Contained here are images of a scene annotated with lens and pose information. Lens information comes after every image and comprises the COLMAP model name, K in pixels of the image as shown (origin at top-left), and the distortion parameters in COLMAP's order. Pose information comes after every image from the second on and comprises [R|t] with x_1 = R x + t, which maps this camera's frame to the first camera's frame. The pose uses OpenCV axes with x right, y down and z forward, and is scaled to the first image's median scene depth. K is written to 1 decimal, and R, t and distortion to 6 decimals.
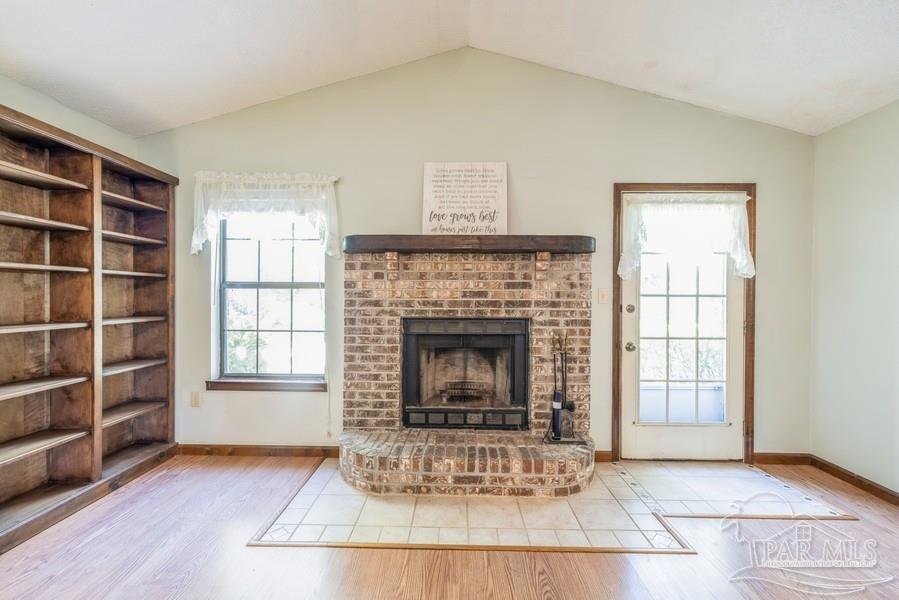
lens RADIAL K [[382.3, 0, 455.0], [0, 382.3, 297.2], [0, 0, 1]] dist [0.008270, 0.000118]
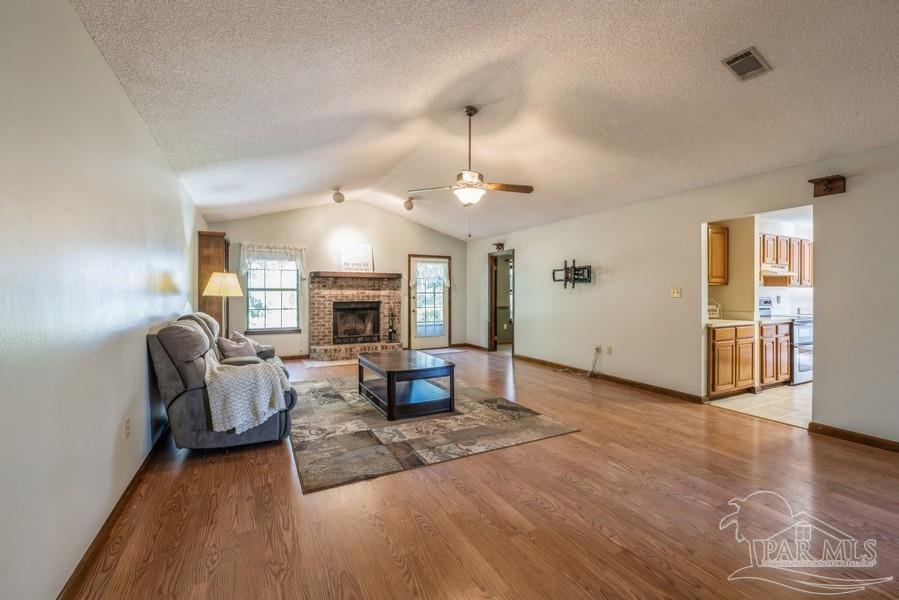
lens RADIAL K [[382.3, 0, 451.3], [0, 382.3, 293.5], [0, 0, 1]] dist [0.008270, 0.000118]
pose [[0.876807, -0.007938, 0.480777, -0.690103], [0.006550, 0.999968, 0.004566, -0.011748], [-0.480798, -0.000855, 0.876831, -1.690356]]
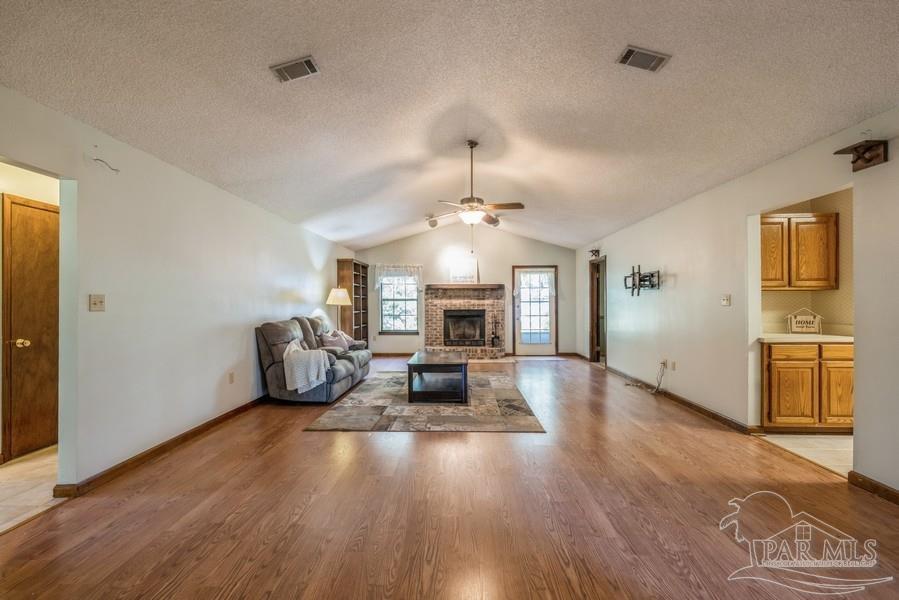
lens RADIAL K [[382.3, 0, 450.2], [0, 382.3, 302.9], [0, 0, 1]] dist [0.008270, 0.000118]
pose [[0.999888, -0.011680, -0.009410, -0.056973], [0.011679, 0.999932, -0.000077, -0.002625], [0.009410, -0.000033, 0.999956, -2.096145]]
